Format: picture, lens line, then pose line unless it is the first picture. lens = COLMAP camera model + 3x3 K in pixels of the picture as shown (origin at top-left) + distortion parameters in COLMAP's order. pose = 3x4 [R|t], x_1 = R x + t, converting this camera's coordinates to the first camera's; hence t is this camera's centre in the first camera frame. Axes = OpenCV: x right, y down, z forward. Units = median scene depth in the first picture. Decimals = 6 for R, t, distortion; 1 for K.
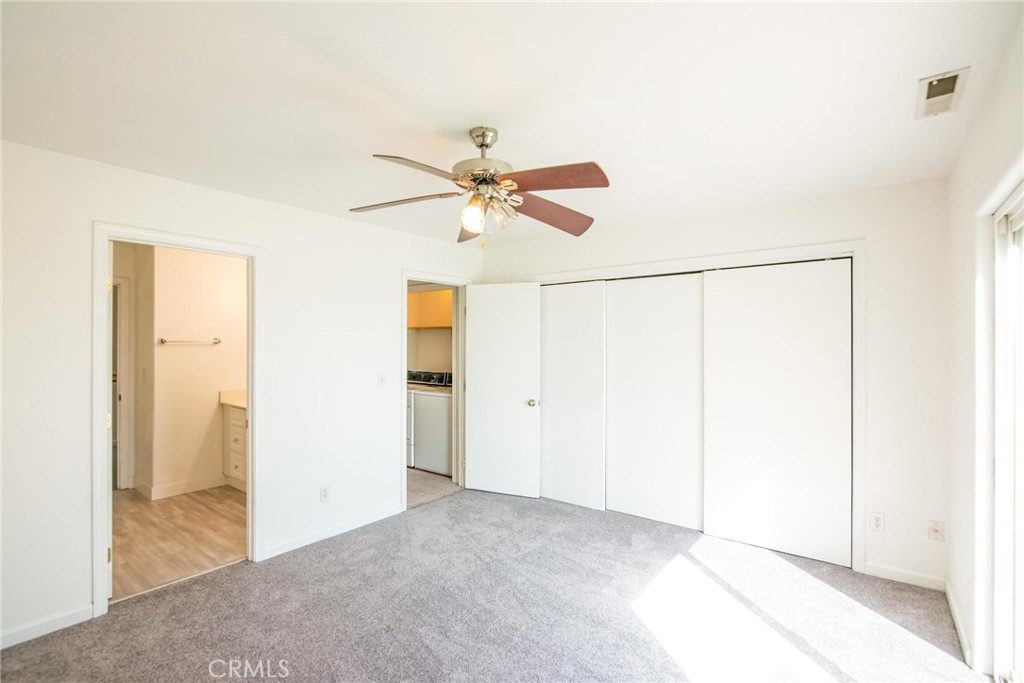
lens RADIAL K [[478.1, 0, 508.4], [0, 478.1, 341.3], [0, 0, 1]] dist [-0.004735, -0.000712]
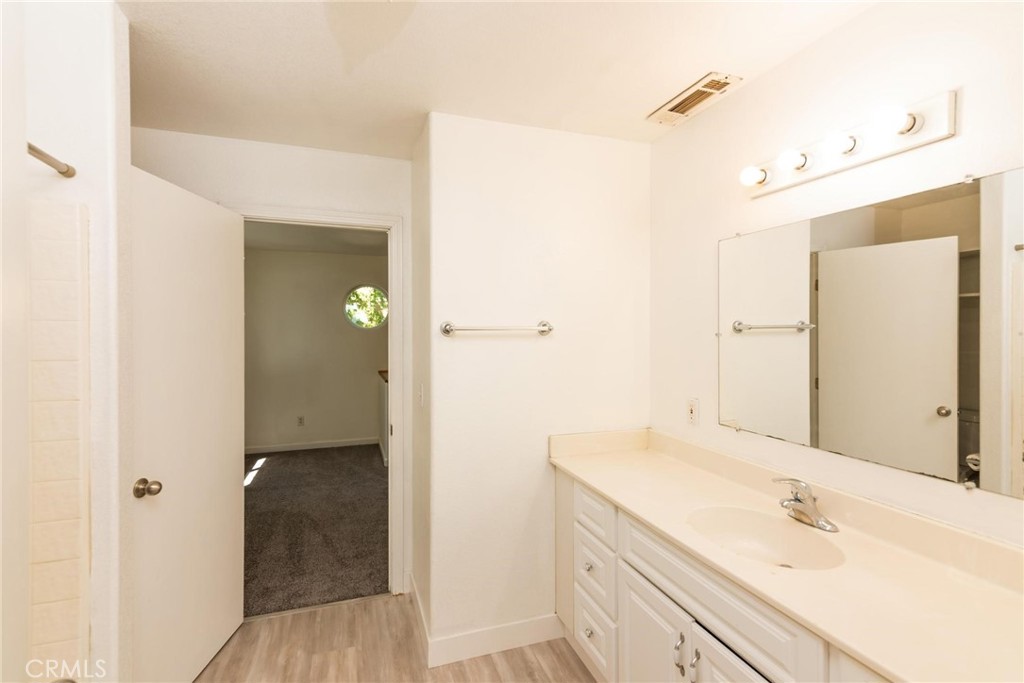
lens RADIAL K [[478.1, 0, 511.9], [0, 478.1, 336.8], [0, 0, 1]] dist [-0.004735, -0.000712]
pose [[0.852582, 0.004862, -0.522571, -0.399070], [0.001421, 0.999931, 0.011622, 0.002201], [0.522591, -0.010651, 0.852517, 0.592908]]
